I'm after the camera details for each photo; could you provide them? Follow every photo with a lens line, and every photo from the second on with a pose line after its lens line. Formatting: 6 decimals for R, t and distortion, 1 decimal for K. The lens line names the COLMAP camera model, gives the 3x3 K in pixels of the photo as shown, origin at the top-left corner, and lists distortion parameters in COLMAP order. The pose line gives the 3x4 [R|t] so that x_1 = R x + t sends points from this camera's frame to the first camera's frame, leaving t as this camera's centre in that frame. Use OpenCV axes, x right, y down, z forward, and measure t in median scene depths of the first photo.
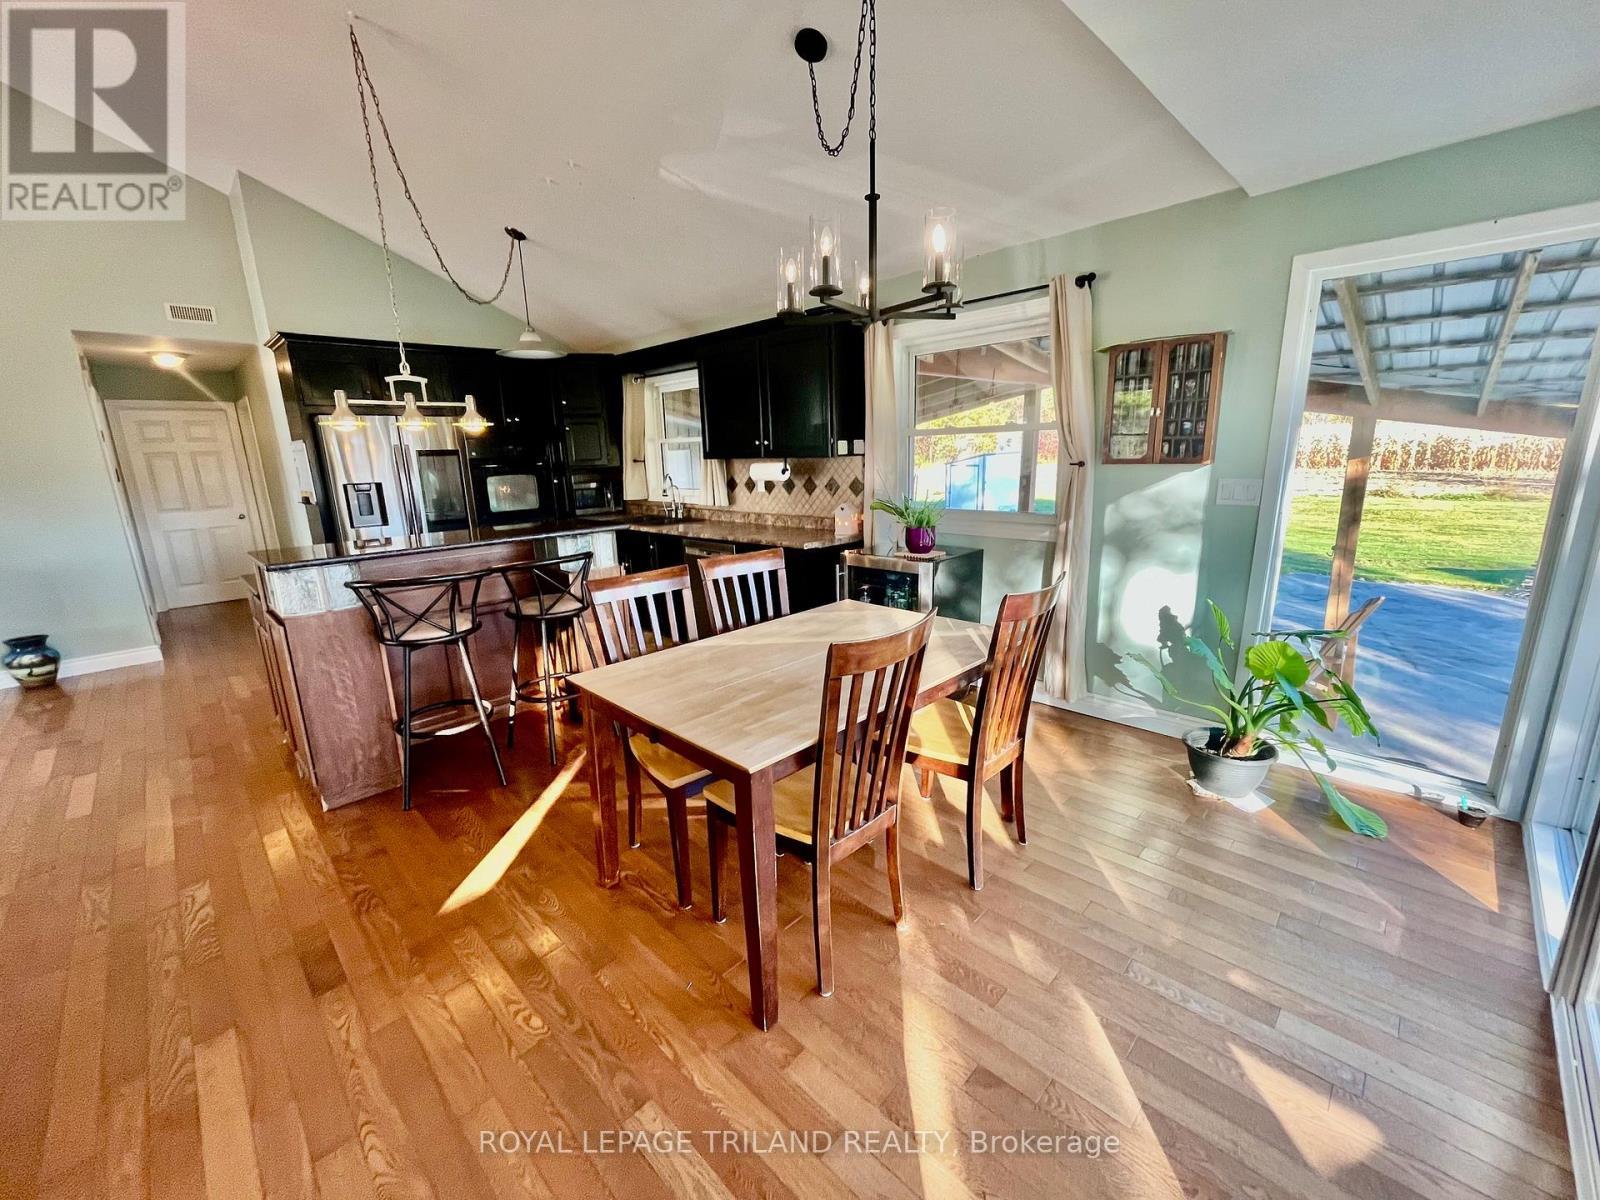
lens RADIAL K [[645.8, 0, 794.6], [0, 645.8, 598.0], [0, 0, 1]] dist [-0.002083, -0.000599]
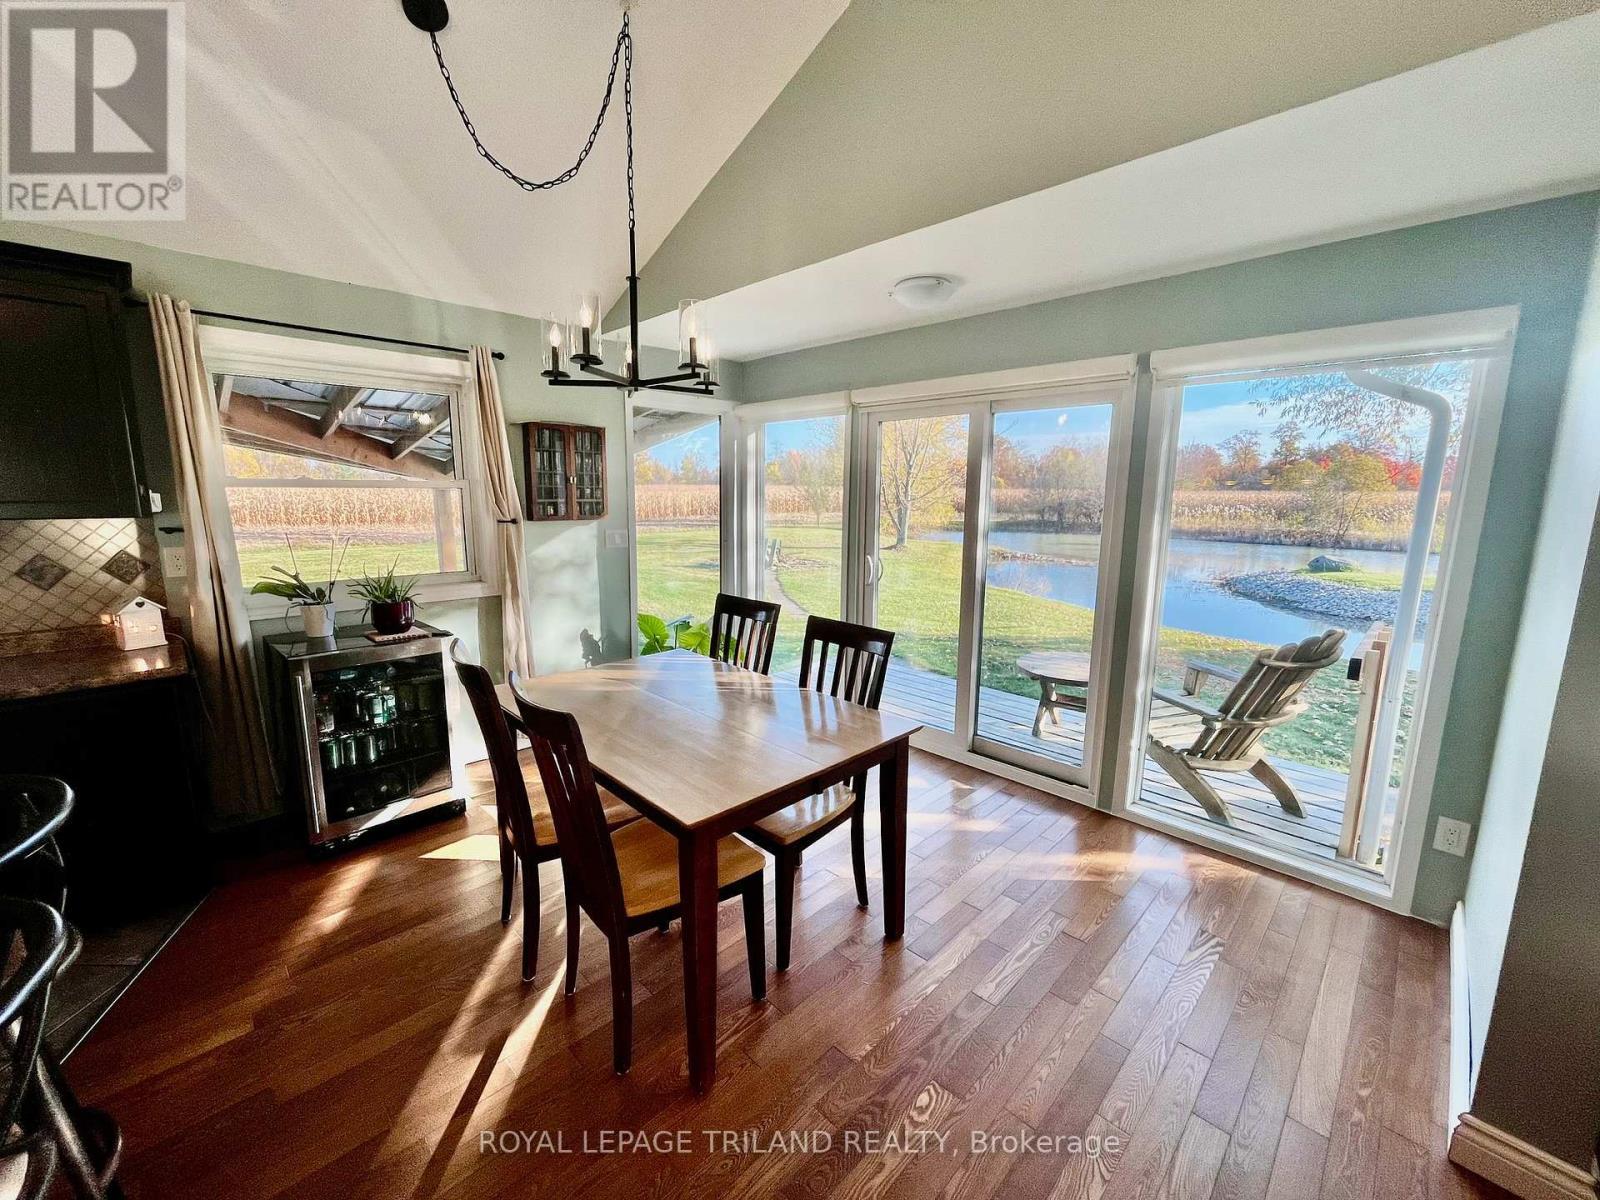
lens RADIAL K [[644.7, 0, 792.2], [0, 644.7, 600.3], [0, 0, 1]] dist [-0.003196, -0.000276]
pose [[-0.001439, -0.135988, 0.990709, -0.467961], [0.216411, 0.967190, 0.133074, -0.085048], [-0.976301, 0.214592, 0.028037, 0.377942]]
